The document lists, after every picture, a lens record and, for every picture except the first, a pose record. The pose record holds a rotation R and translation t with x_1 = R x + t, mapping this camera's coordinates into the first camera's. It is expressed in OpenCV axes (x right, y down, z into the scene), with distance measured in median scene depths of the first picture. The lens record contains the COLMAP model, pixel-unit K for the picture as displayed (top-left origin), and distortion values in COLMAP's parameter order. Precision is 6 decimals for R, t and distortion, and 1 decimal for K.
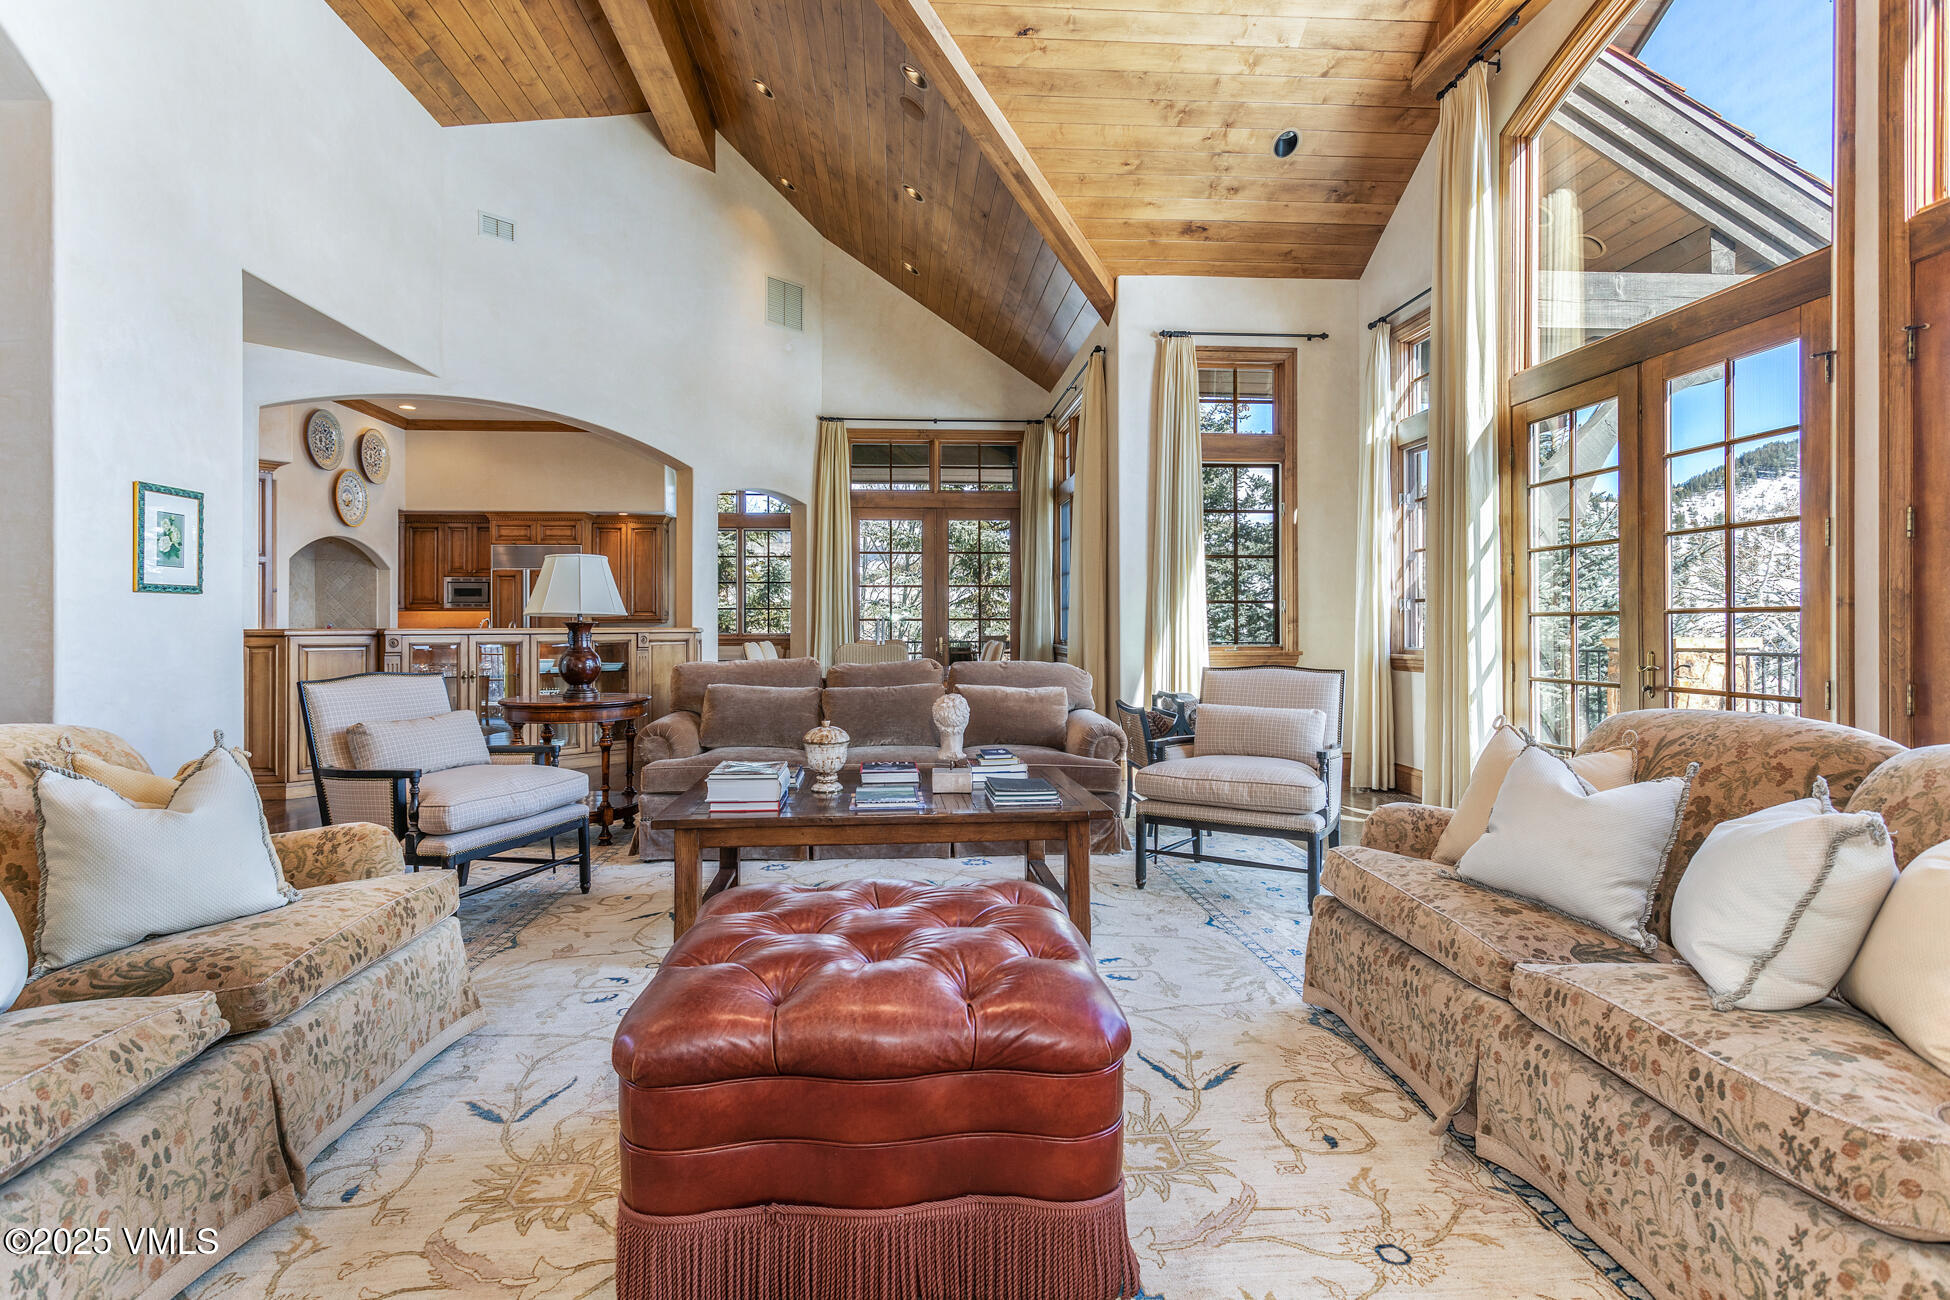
lens RADIAL K [[1001.2, 0, 983.8], [0, 1001.2, 629.3], [0, 0, 1]] dist [0.003741, -0.001002]
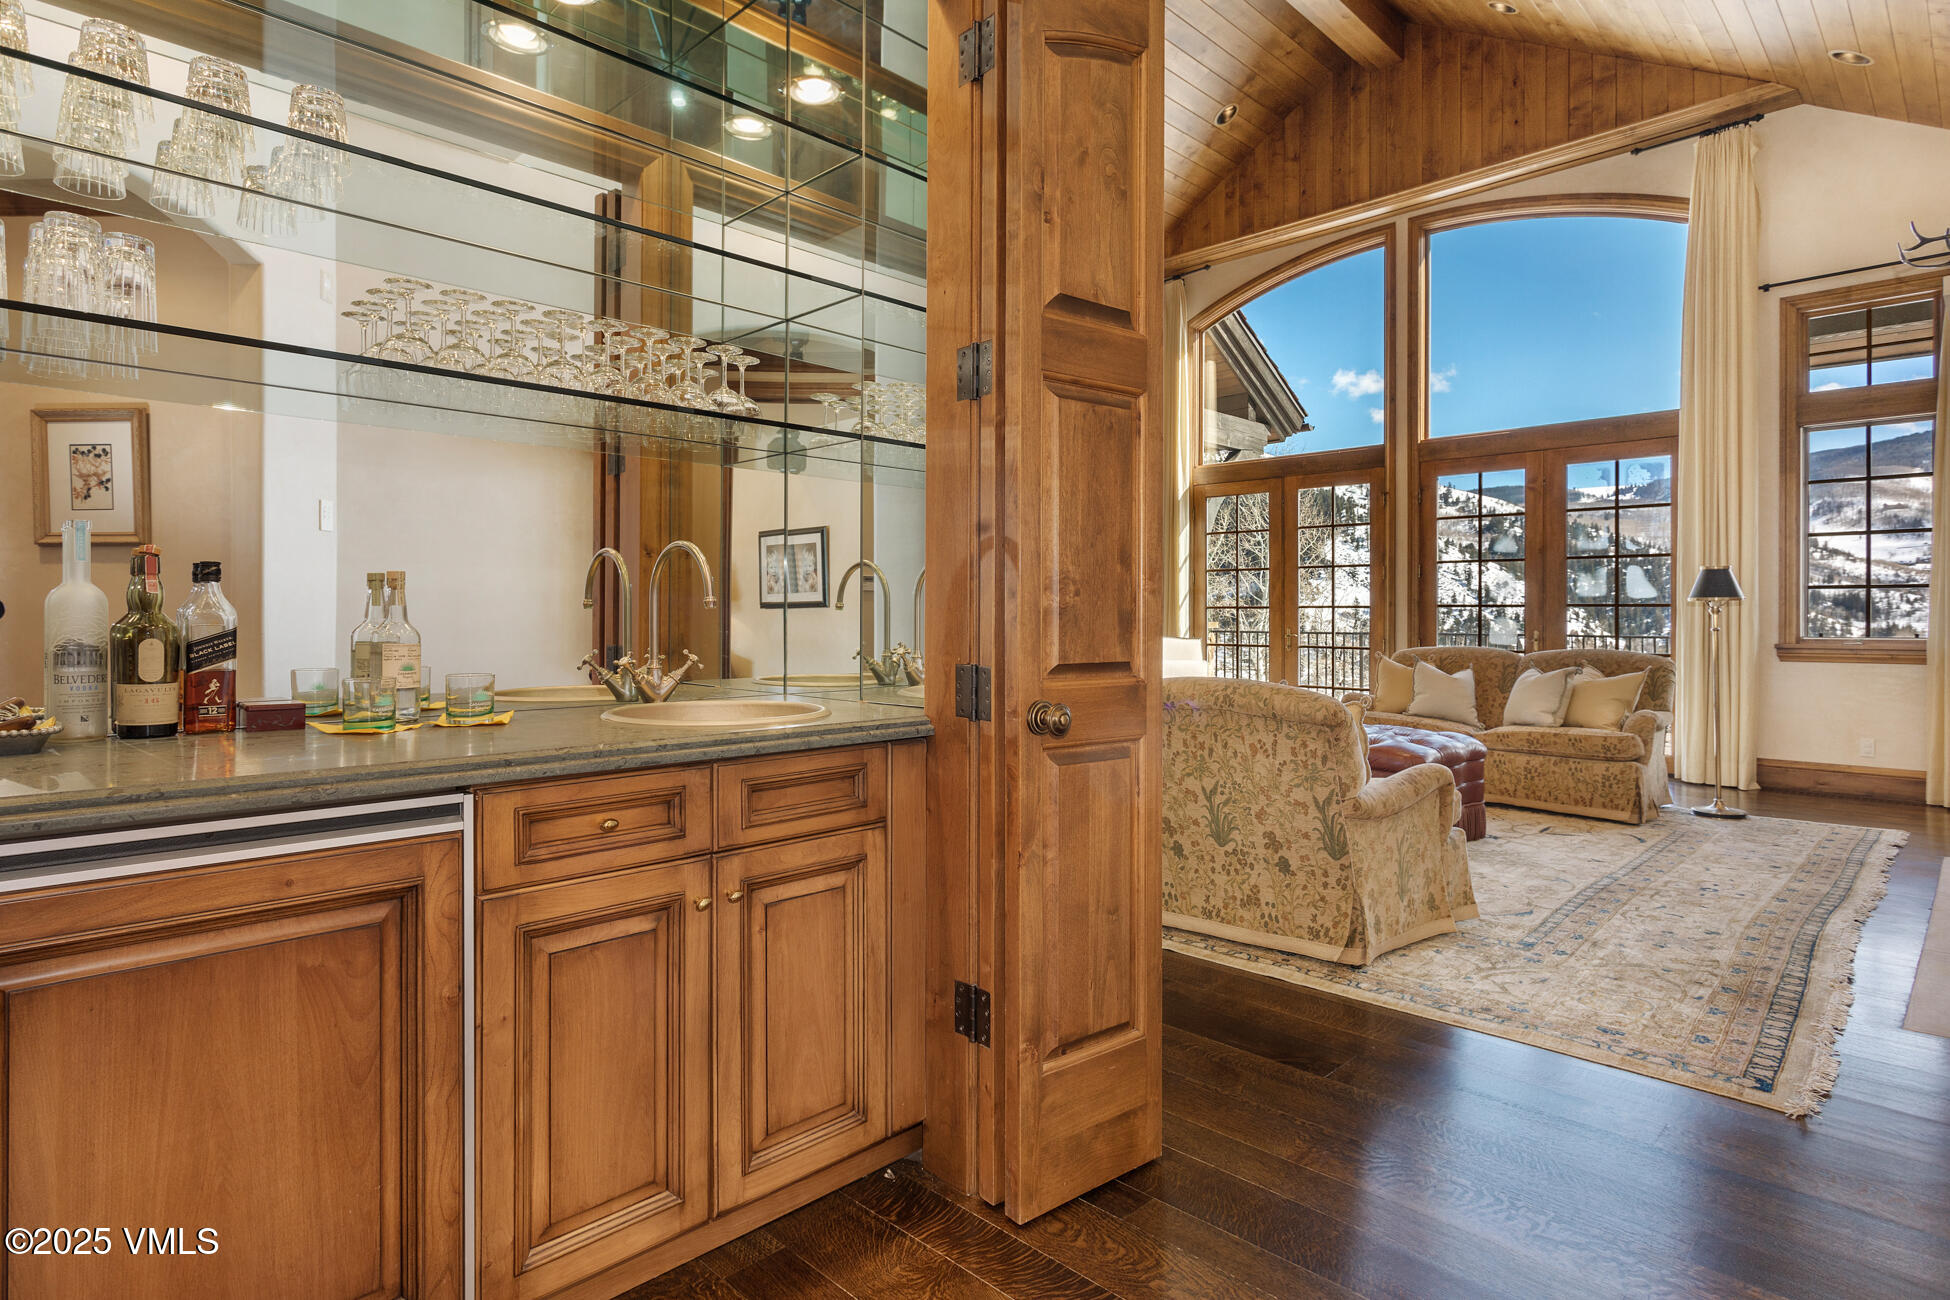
lens RADIAL K [[1001.2, 0, 1048.2], [0, 1001.2, 611.3], [0, 0, 1]] dist [0.003741, -0.001002]
pose [[0.733040, 0.008071, 0.680137, -0.704153], [-0.003399, 0.999961, -0.008203, 0.006254], [-0.680177, 0.003702, 0.733039, -0.077249]]
